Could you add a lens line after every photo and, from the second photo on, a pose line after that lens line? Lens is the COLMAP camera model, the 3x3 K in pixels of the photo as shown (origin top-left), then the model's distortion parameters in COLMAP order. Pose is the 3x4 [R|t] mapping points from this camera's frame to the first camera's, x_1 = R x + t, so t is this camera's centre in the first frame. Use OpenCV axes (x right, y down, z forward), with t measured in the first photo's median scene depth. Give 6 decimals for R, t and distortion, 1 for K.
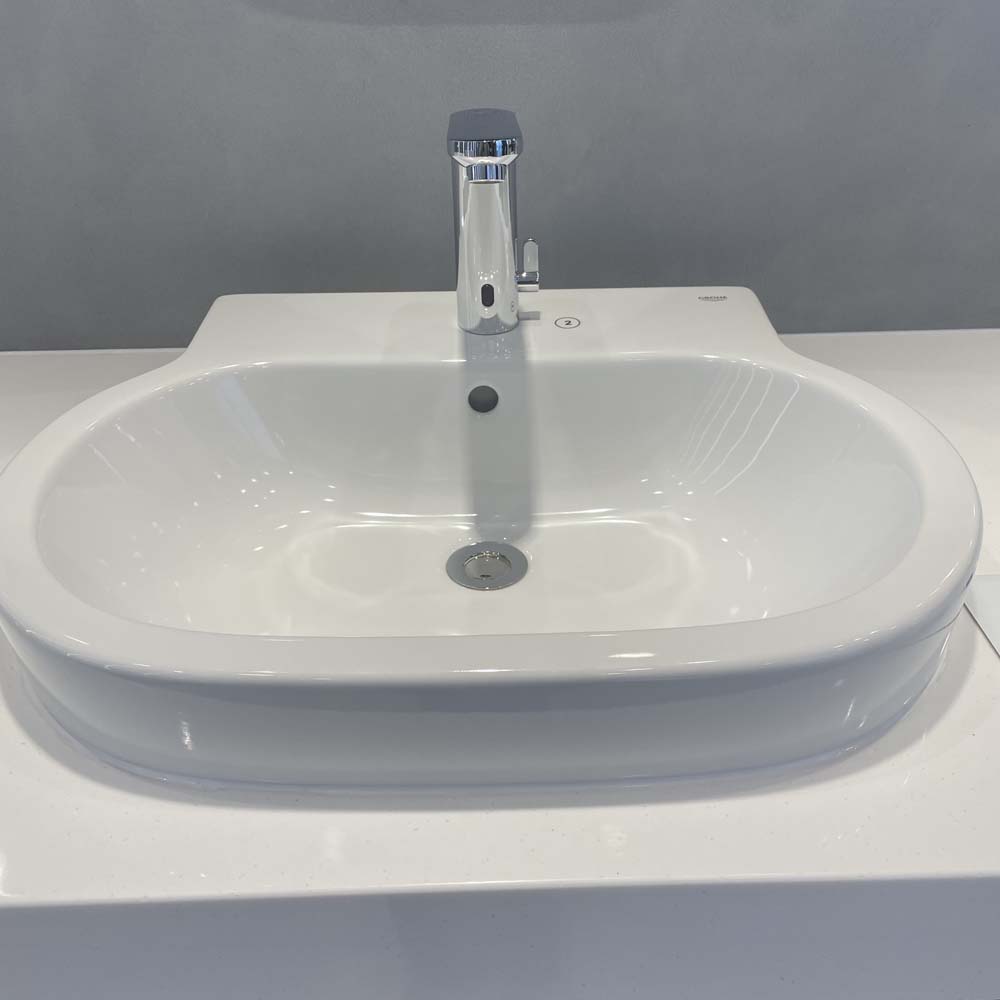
lens RADIAL K [[1030.3, 0, 509.7], [0, 1030.3, 521.4], [0, 0, 1]] dist [0.062408, -0.089387]
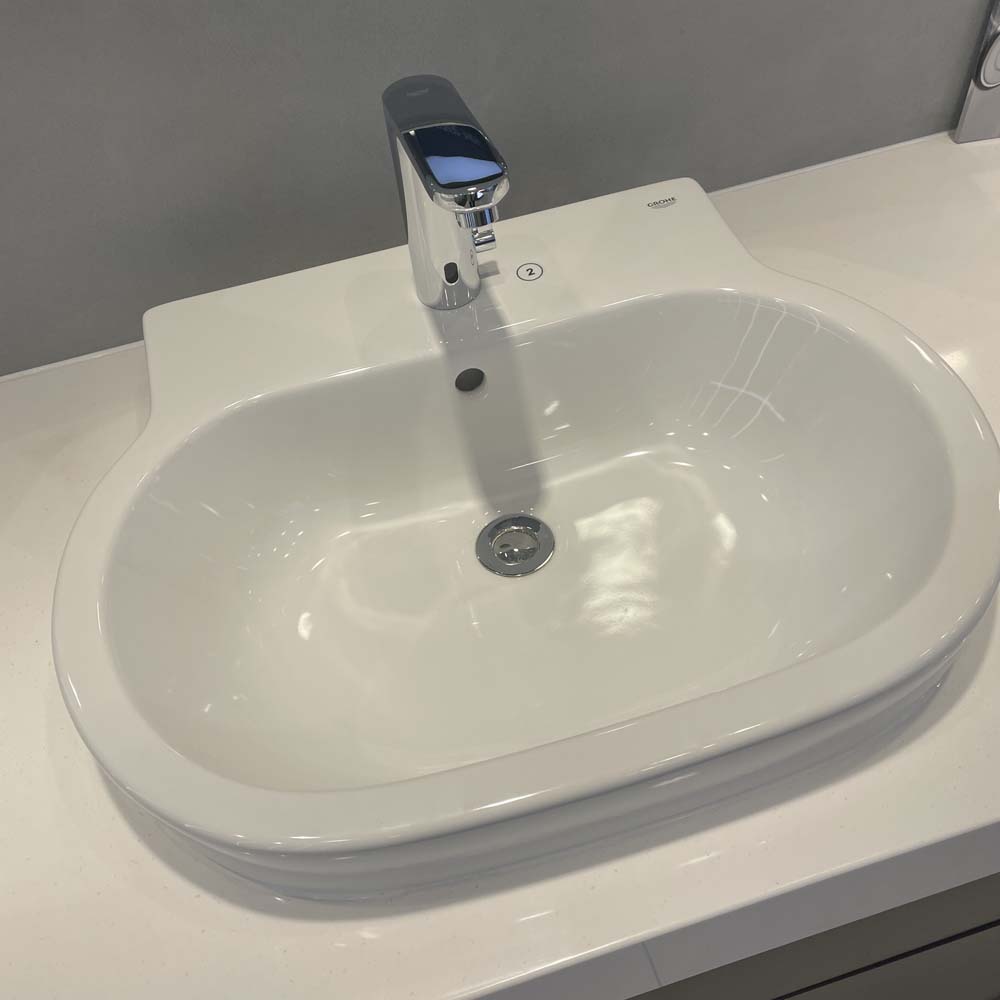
lens RADIAL K [[1030.3, 0, 509.7], [0, 1030.3, 521.4], [0, 0, 1]] dist [0.062408, -0.089387]
pose [[0.961662, -0.248868, 0.115198, -0.134686], [0.205688, 0.932390, 0.297223, -0.274776], [-0.181379, -0.262133, 0.947833, 0.032289]]
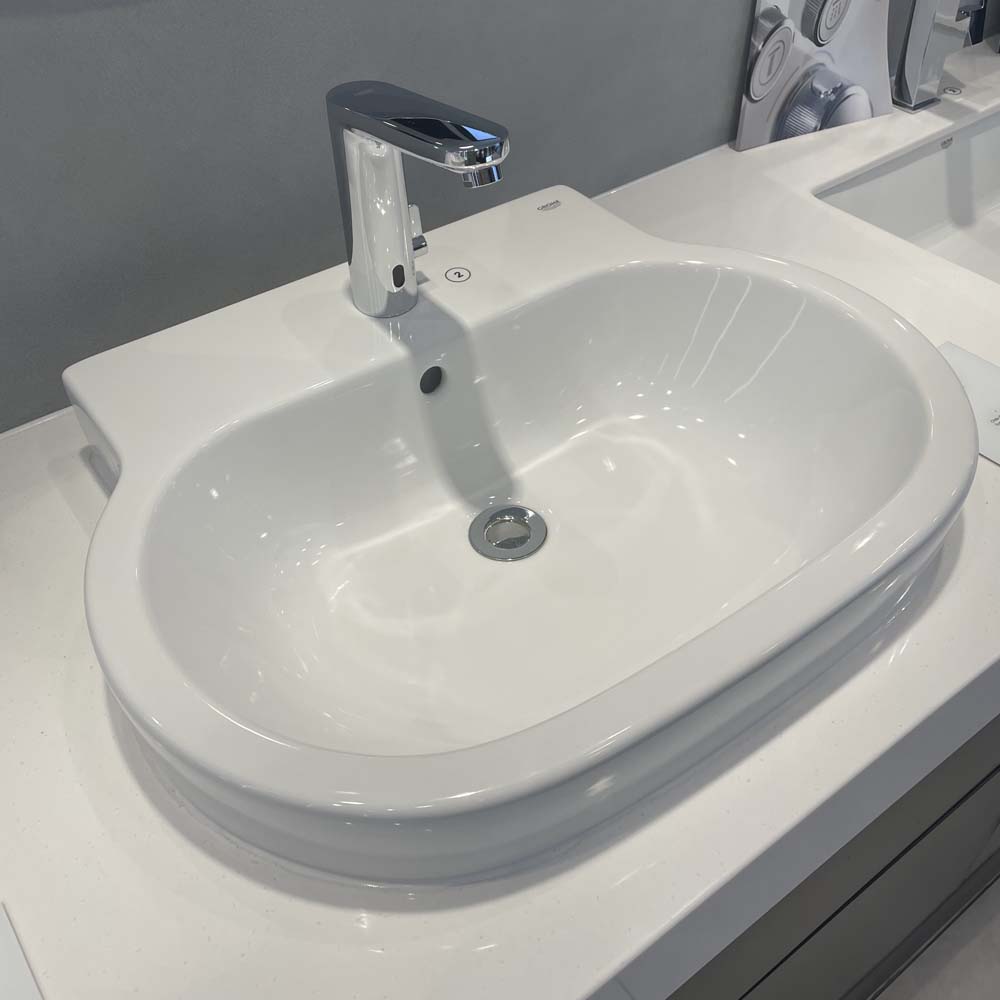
lens RADIAL K [[1030.3, 0, 509.7], [0, 1030.3, 521.4], [0, 0, 1]] dist [0.062408, -0.089387]
pose [[0.813023, -0.411105, 0.412293, -0.424015], [0.333647, 0.909291, 0.248734, -0.214521], [-0.477151, -0.064666, 0.876439, 0.094463]]
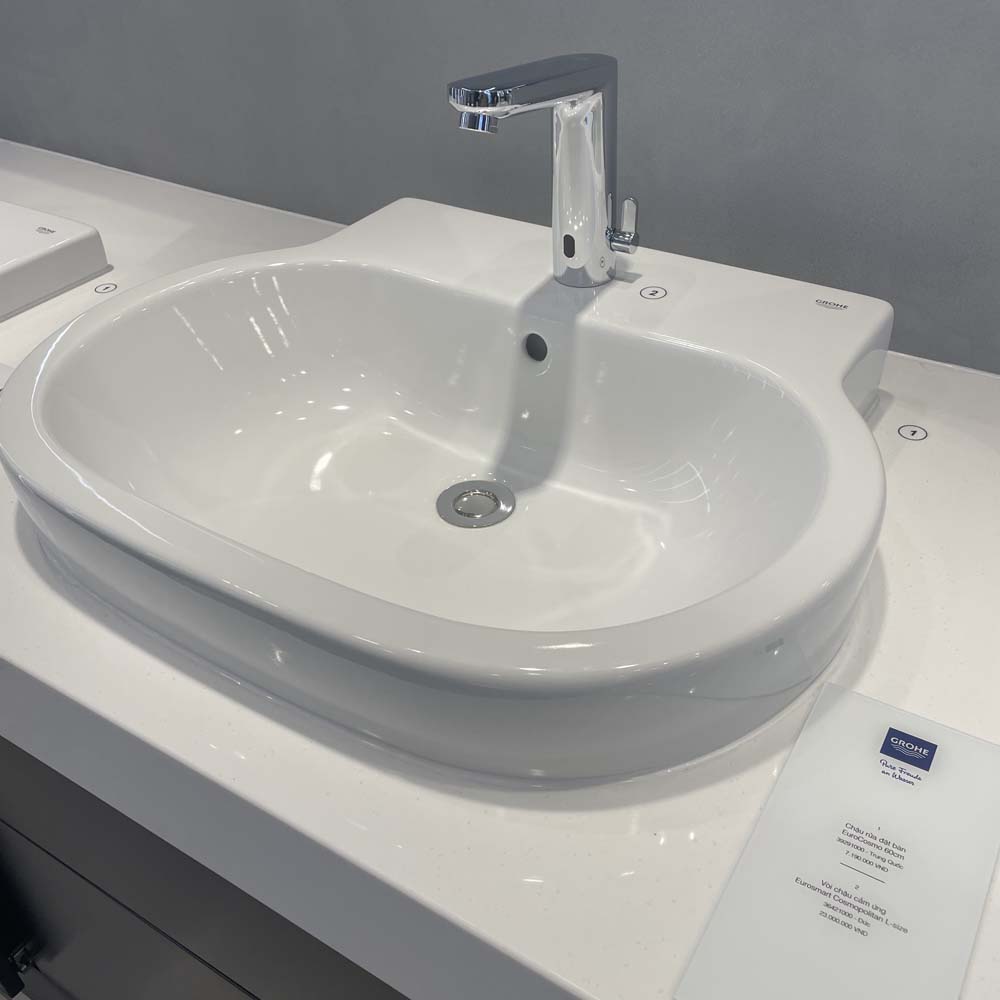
lens RADIAL K [[1030.3, 0, 509.7], [0, 1030.3, 521.4], [0, 0, 1]] dist [0.062408, -0.089387]
pose [[0.830345, 0.332853, -0.446918, 0.456916], [-0.292875, 0.942979, 0.158163, -0.109442], [0.474079, -0.000439, 0.880482, 0.102421]]
